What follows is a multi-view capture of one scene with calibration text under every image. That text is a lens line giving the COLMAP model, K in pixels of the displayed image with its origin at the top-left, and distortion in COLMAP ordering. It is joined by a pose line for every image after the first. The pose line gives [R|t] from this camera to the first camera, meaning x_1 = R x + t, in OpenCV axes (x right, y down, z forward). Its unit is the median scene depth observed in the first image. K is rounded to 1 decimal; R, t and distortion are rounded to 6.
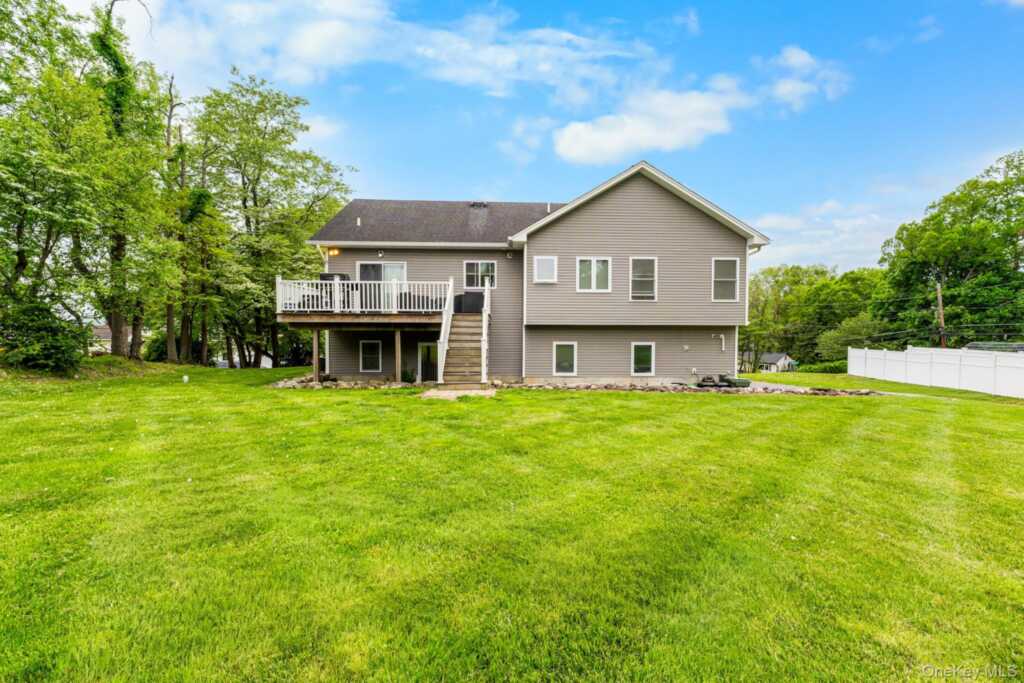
lens RADIAL K [[431.1, 0, 512.0], [0, 431.1, 341.5], [0, 0, 1]] dist [0.001051, 0.000558]
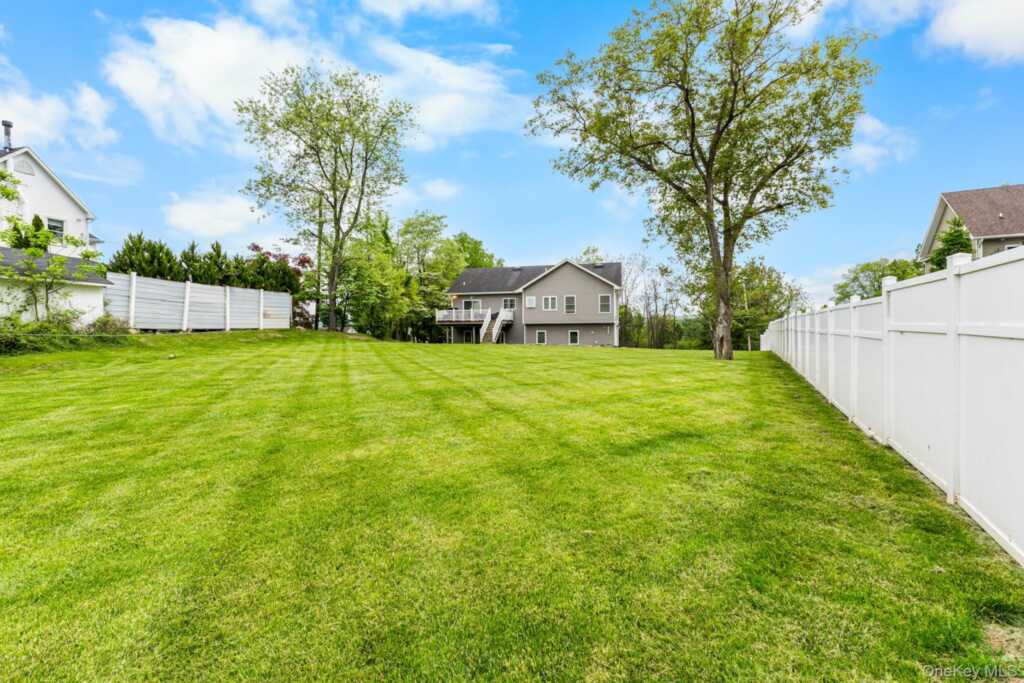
lens RADIAL K [[428.2, 0, 509.8], [0, 428.2, 337.1], [0, 0, 1]] dist [0.000691, 0.000024]
pose [[0.956504, -0.004173, -0.291690, 0.677269], [0.001758, 0.999962, -0.008542, 0.059723], [0.291714, 0.007657, 0.956475, -1.413056]]
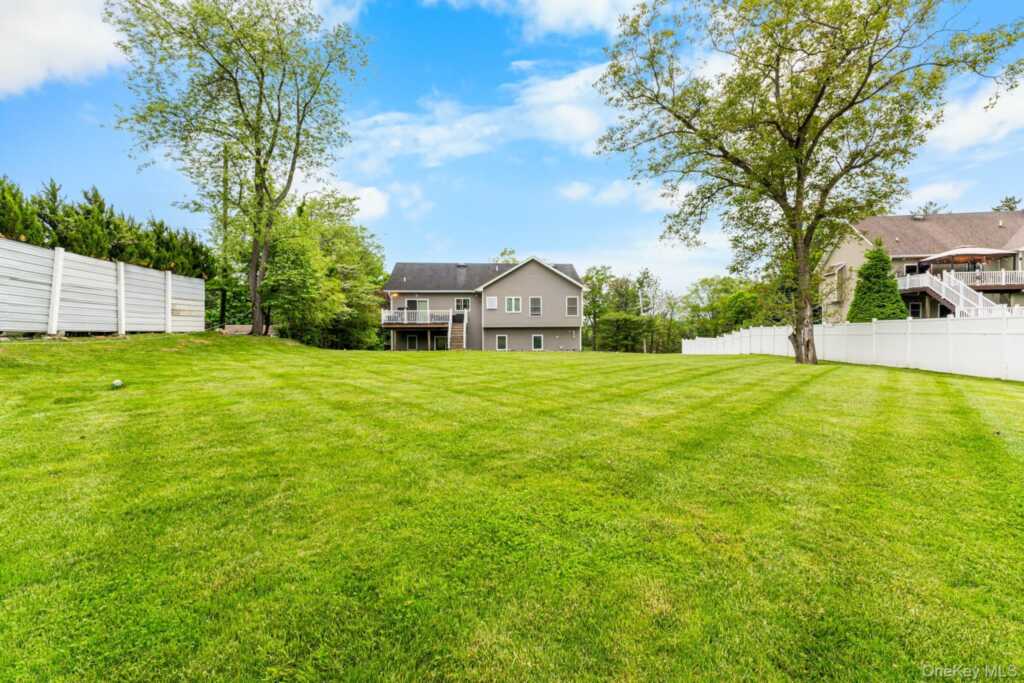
lens RADIAL K [[431.1, 0, 512.0], [0, 431.1, 341.5], [0, 0, 1]] dist [0.001051, 0.000558]
pose [[0.999093, -0.011031, 0.041139, 0.086237], [0.011379, 0.999901, -0.008234, 0.054180], [-0.041045, 0.008695, 0.999119, -1.224537]]
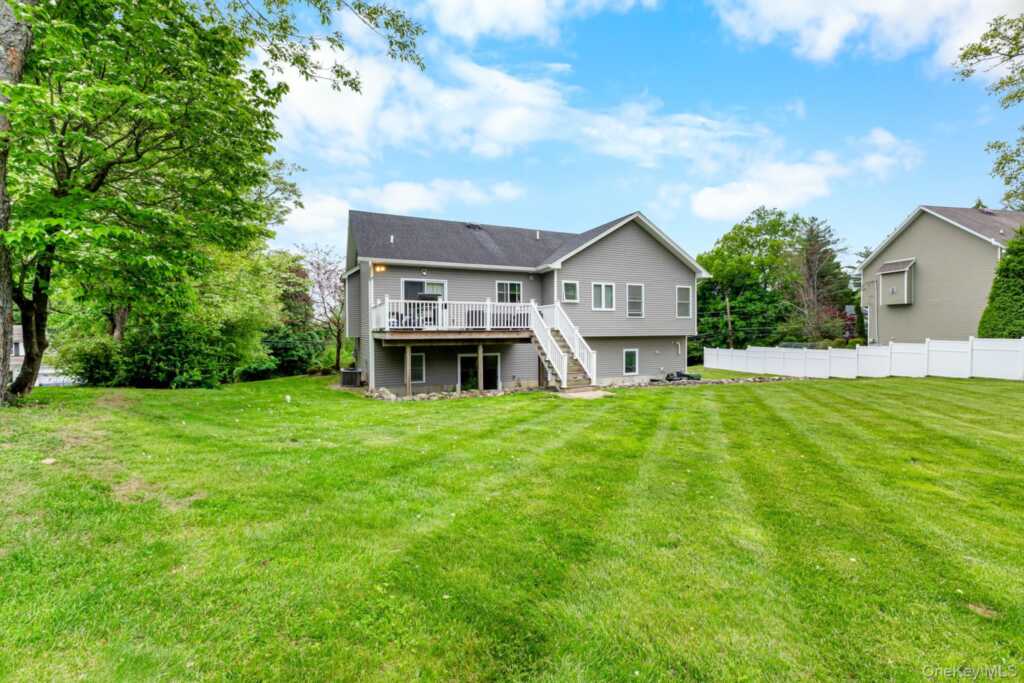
lens RADIAL K [[431.1, 0, 512.0], [0, 431.1, 341.5], [0, 0, 1]] dist [0.001051, 0.000558]
pose [[0.929057, -0.017603, 0.369518, -0.516032], [0.020120, 0.999793, -0.002957, -0.024757], [-0.369390, 0.010182, 0.929219, -0.069346]]
